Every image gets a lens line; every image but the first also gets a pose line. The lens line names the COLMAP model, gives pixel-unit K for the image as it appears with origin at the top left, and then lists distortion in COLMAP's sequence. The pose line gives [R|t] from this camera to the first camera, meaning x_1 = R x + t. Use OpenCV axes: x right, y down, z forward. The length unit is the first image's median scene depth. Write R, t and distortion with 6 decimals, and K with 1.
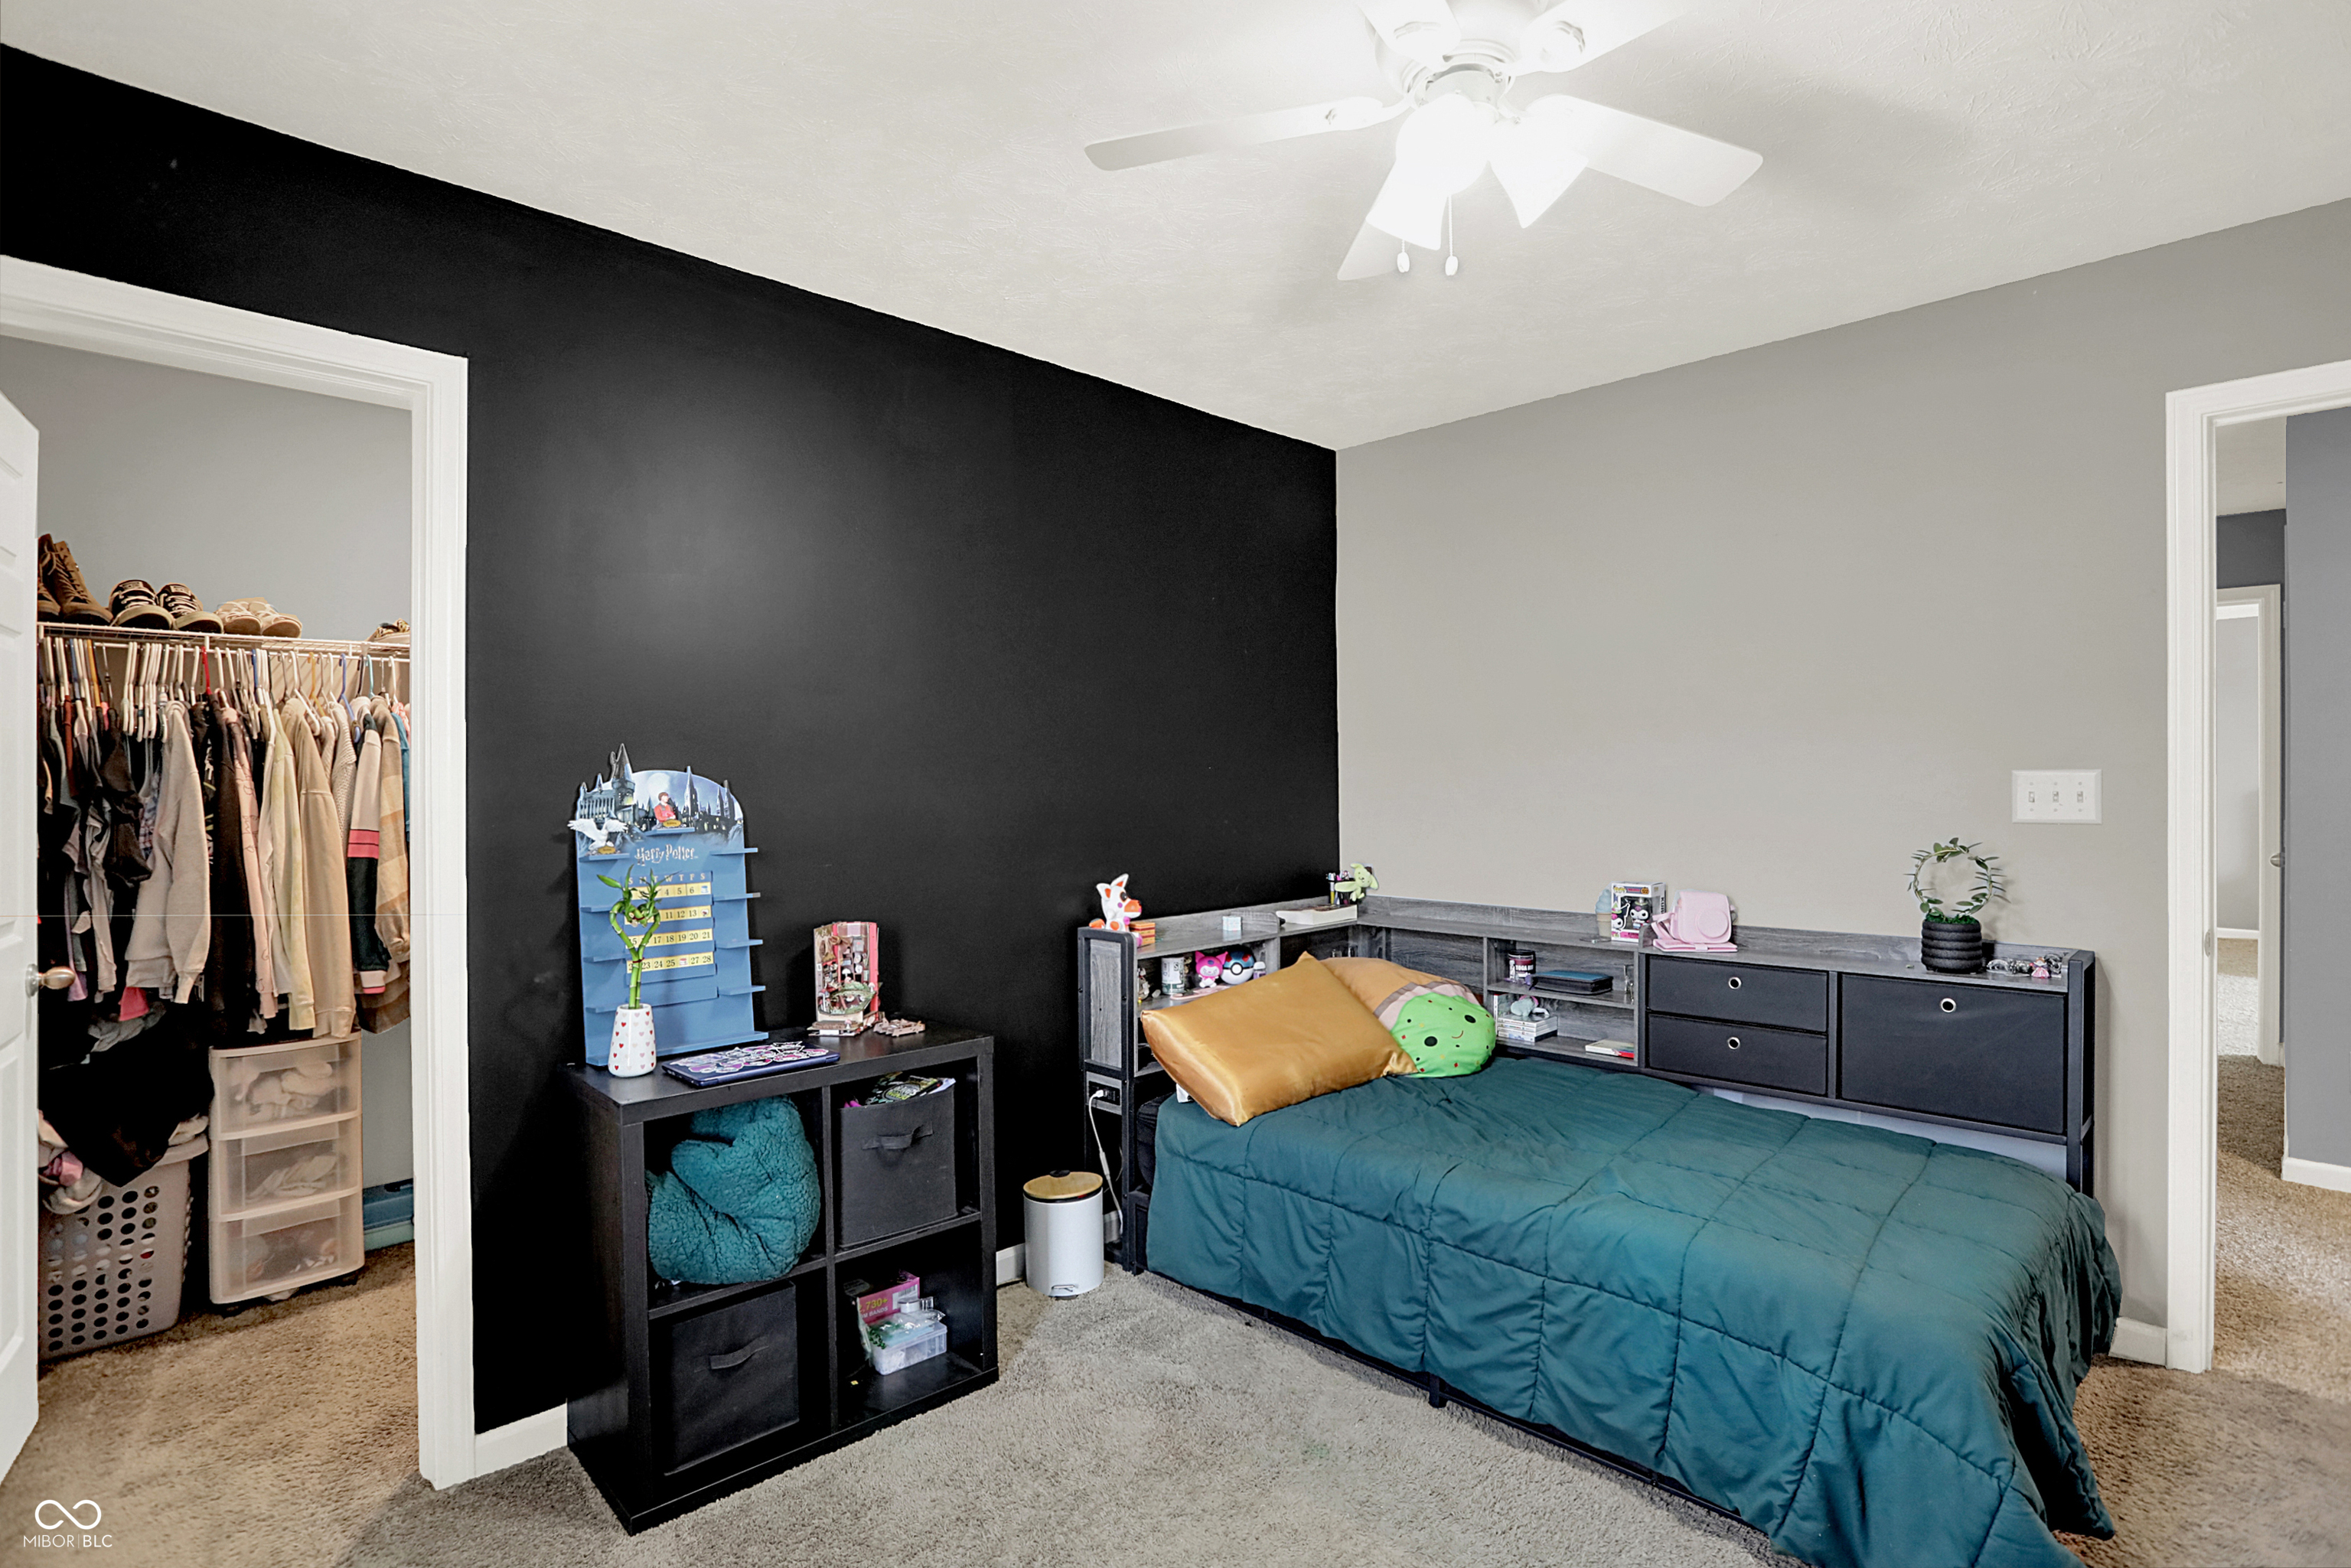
lens RADIAL K [[1156.0, 0, 1180.8], [0, 1156.0, 780.0], [0, 0, 1]] dist [-0.076561, 0.035968]
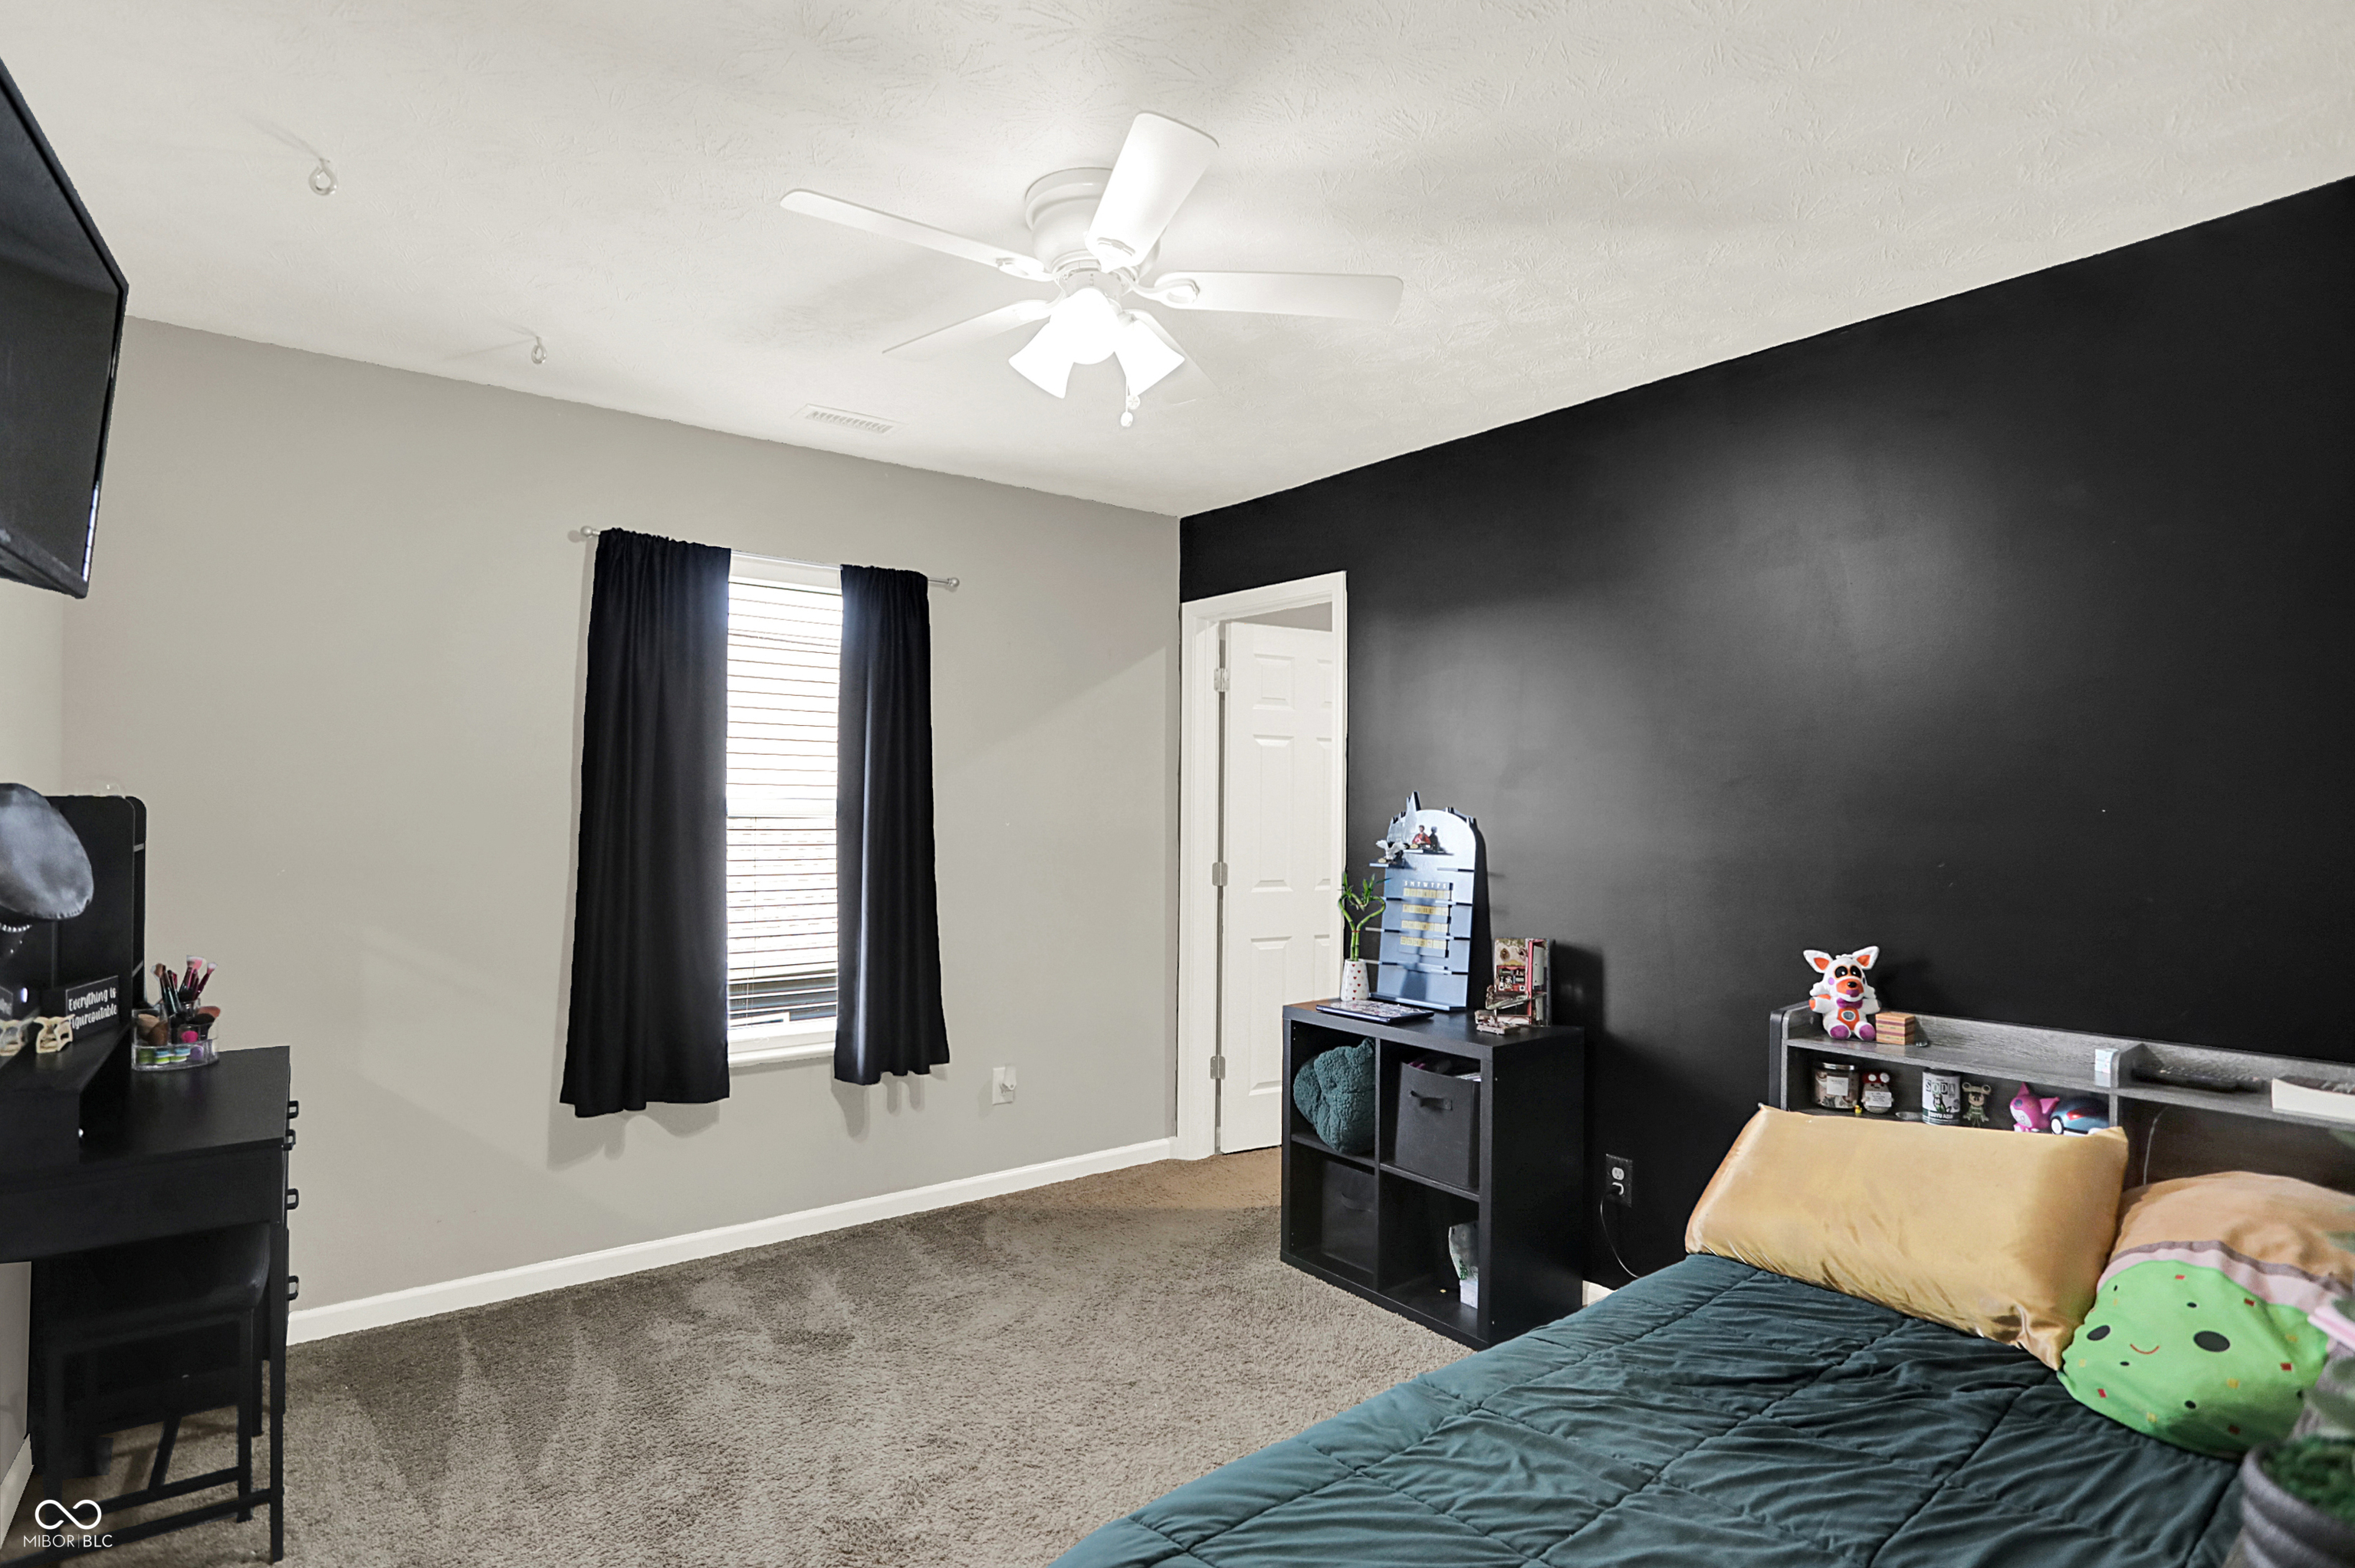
lens RADIAL K [[1157.8, 0, 1182.8], [0, 1157.8, 780.0], [0, 0, 1]] dist [-0.076561, 0.035968]
pose [[-0.098487, -0.008034, -0.995106, 0.880701], [0.000085, 0.999967, -0.008082, -0.028359], [0.995138, -0.000881, -0.098483, 0.715337]]
